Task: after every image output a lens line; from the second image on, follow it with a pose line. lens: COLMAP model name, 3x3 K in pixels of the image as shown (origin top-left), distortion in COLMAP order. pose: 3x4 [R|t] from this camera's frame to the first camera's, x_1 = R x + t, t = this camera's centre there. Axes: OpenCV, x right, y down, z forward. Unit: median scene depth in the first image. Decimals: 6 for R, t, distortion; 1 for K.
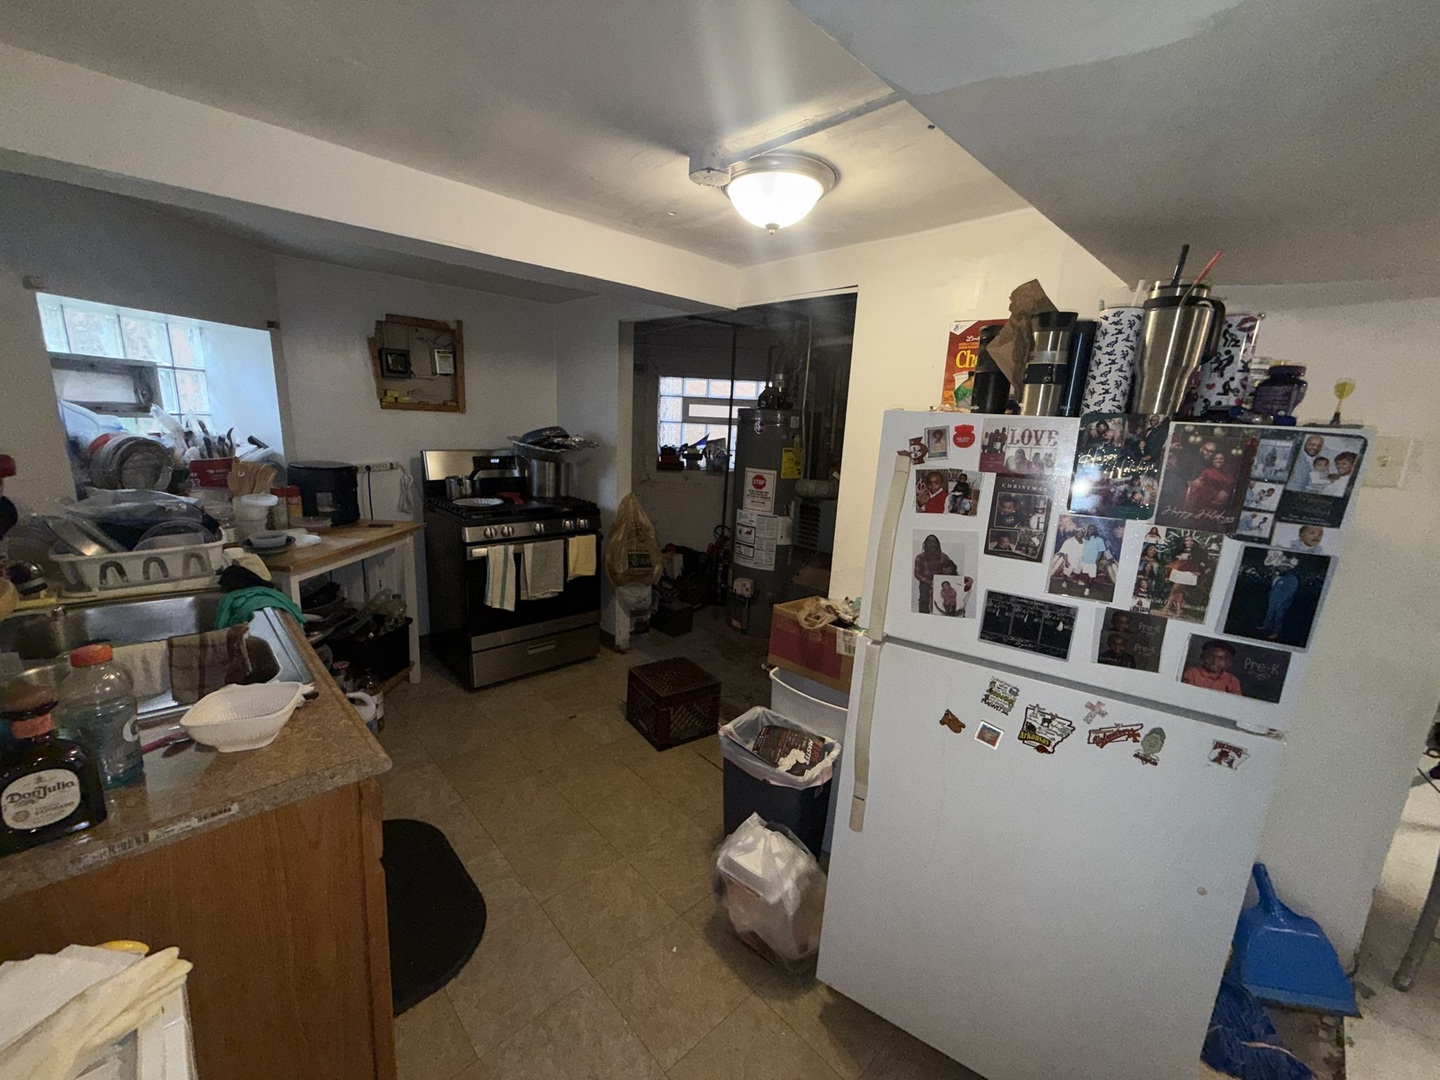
lens RADIAL K [[572.7, 0, 714.5], [0, 572.7, 539.7], [0, 0, 1]] dist [-0.001078, 0.000510]
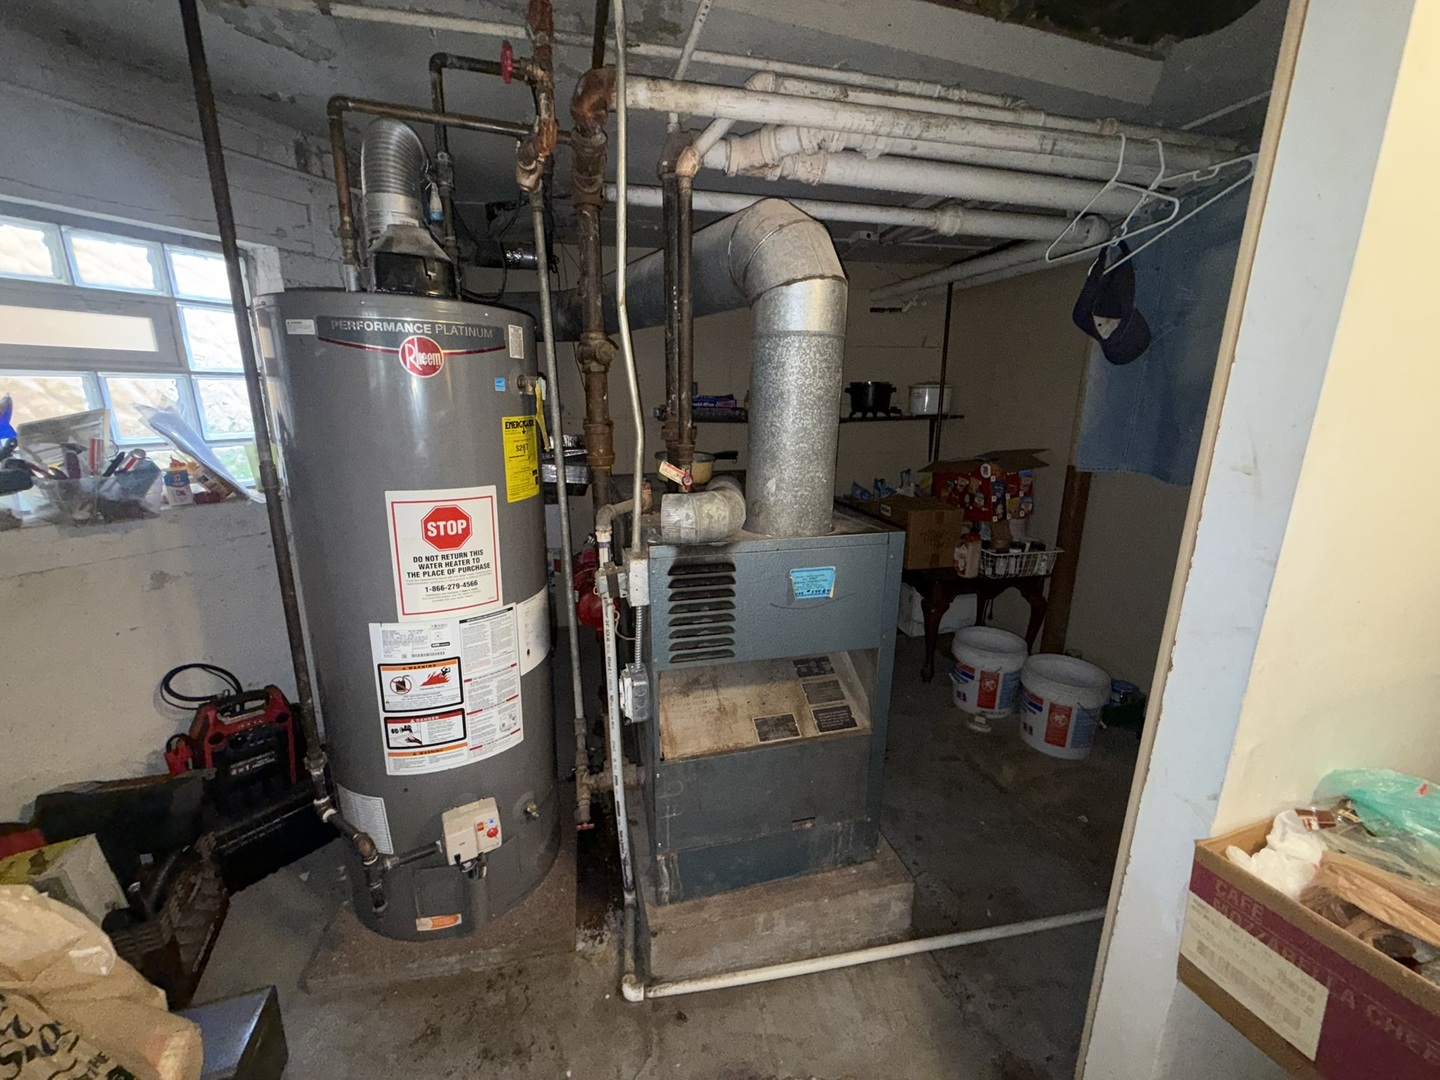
lens RADIAL K [[572.7, 0, 714.5], [0, 572.7, 539.7], [0, 0, 1]] dist [-0.001078, 0.000510]
pose [[0.491137, -0.253527, 0.833371, -0.130541], [0.201564, 0.963820, 0.174423, -0.127638], [-0.847441, 0.082312, 0.524470, 0.738031]]
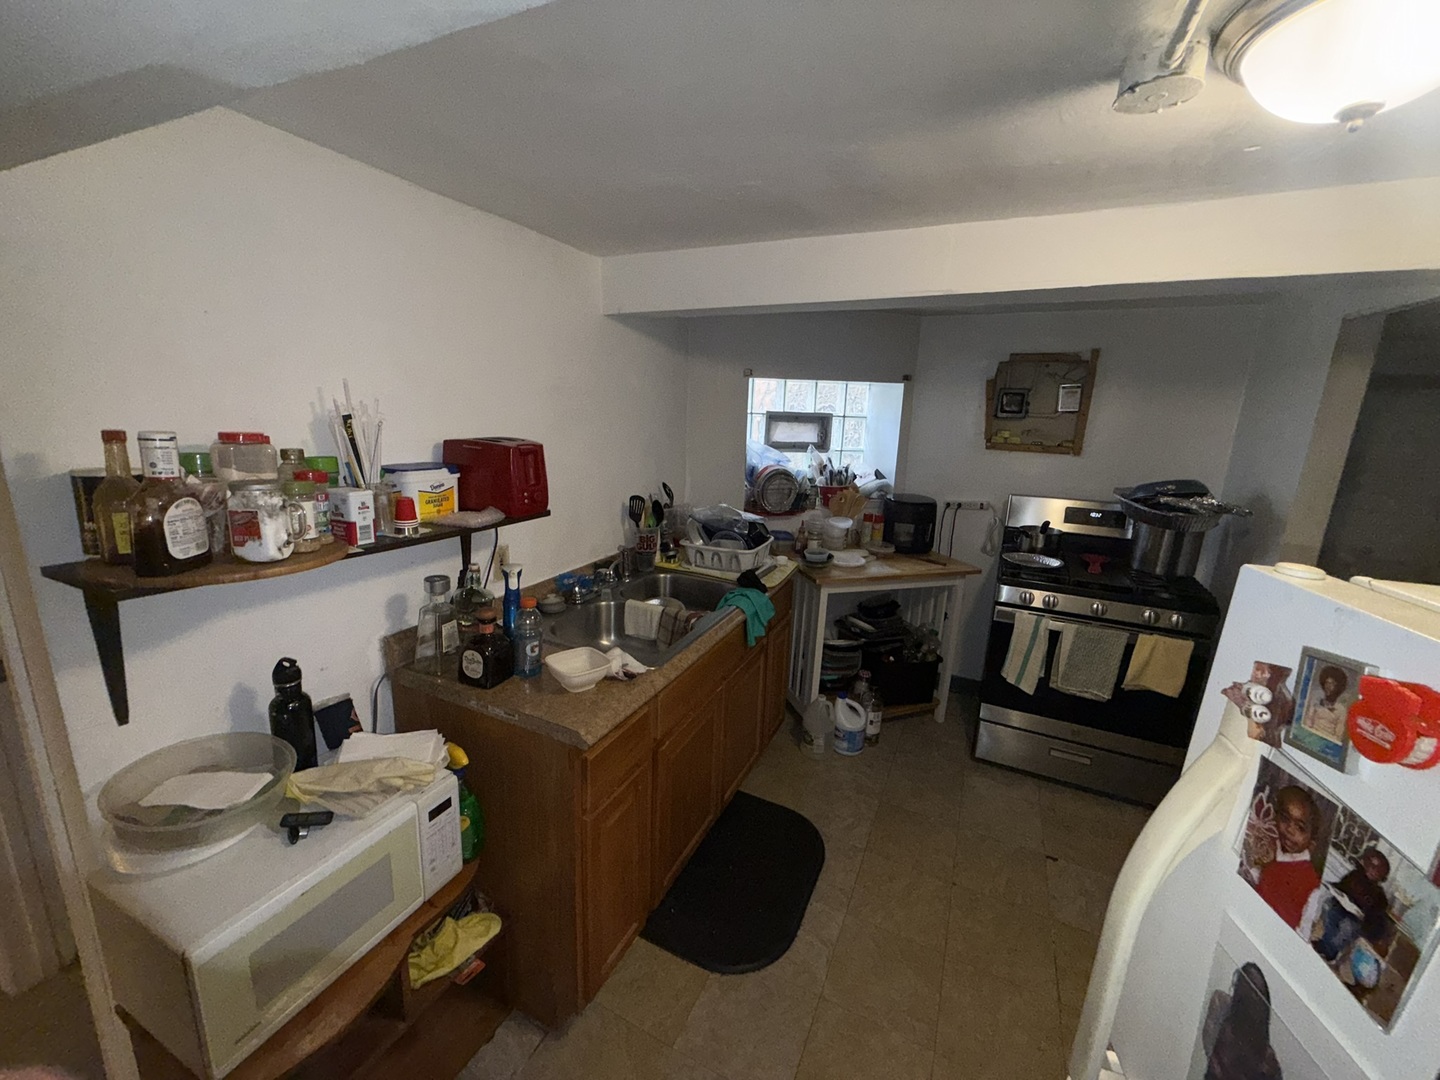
lens RADIAL K [[572.7, 0, 714.5], [0, 572.7, 539.7], [0, 0, 1]] dist [-0.001078, 0.000510]
pose [[0.355035, 0.177030, -0.917938, 0.179357], [-0.211505, 0.971657, 0.105585, -0.072876], [0.910613, 0.156662, 0.382415, 0.190344]]
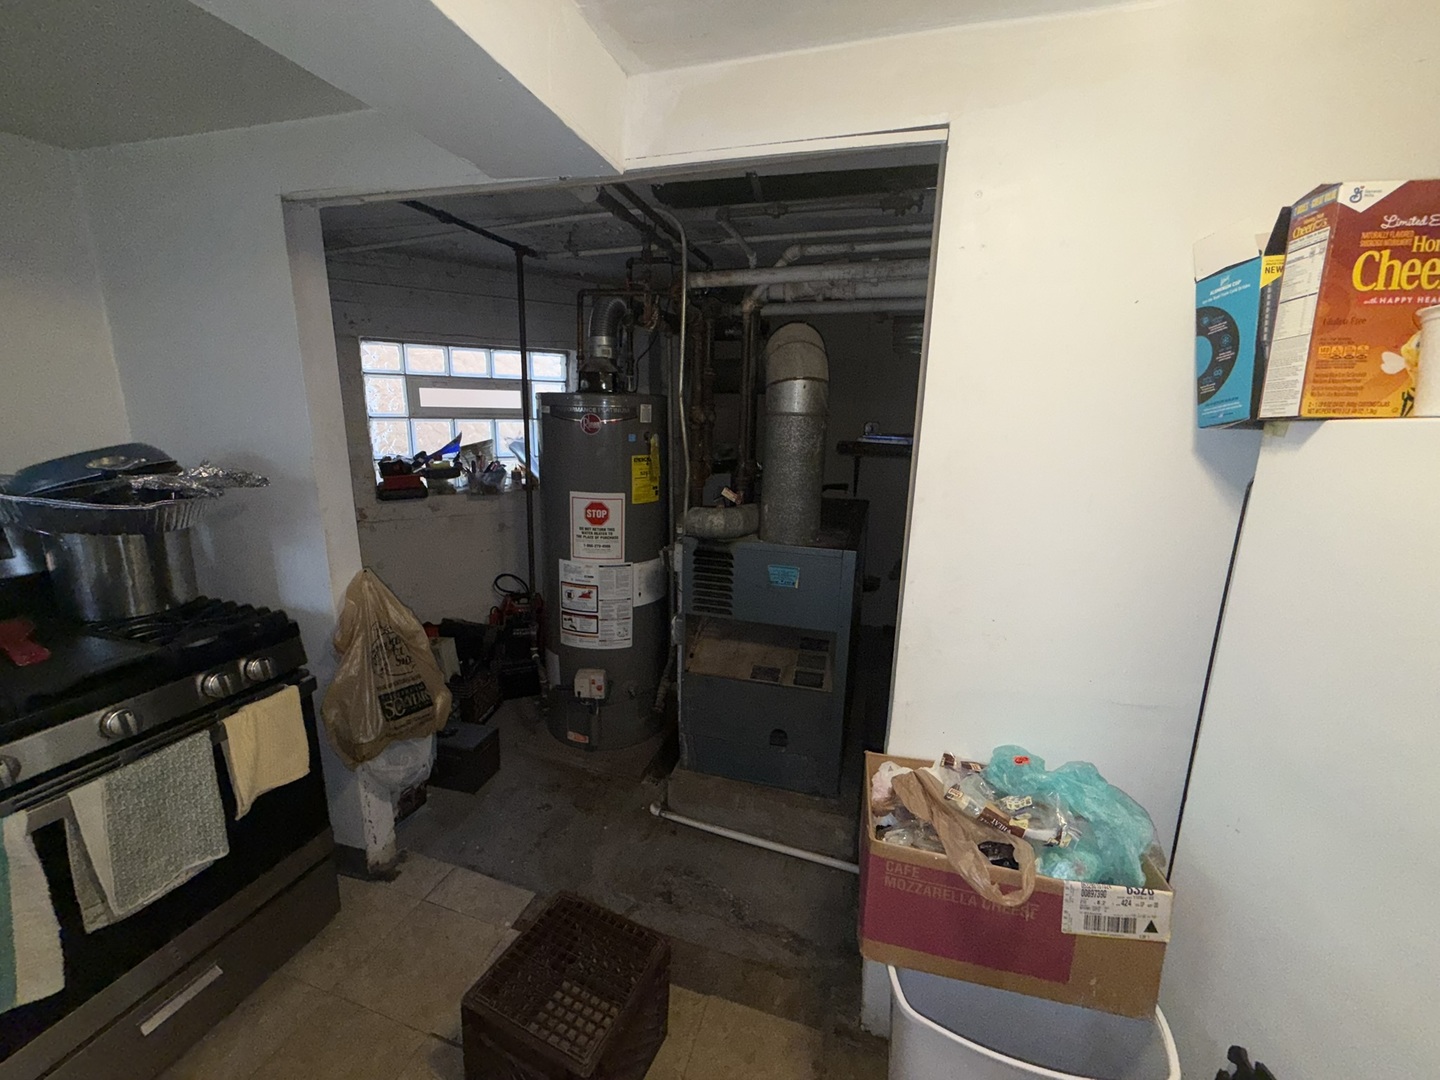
lens RADIAL K [[572.7, 0, 714.5], [0, 572.7, 539.7], [0, 0, 1]] dist [-0.001078, 0.000510]
pose [[0.867690, -0.136721, 0.477935, -0.115841], [0.123431, 0.990581, 0.059282, -0.099371], [-0.481538, 0.007554, 0.876393, 0.427068]]
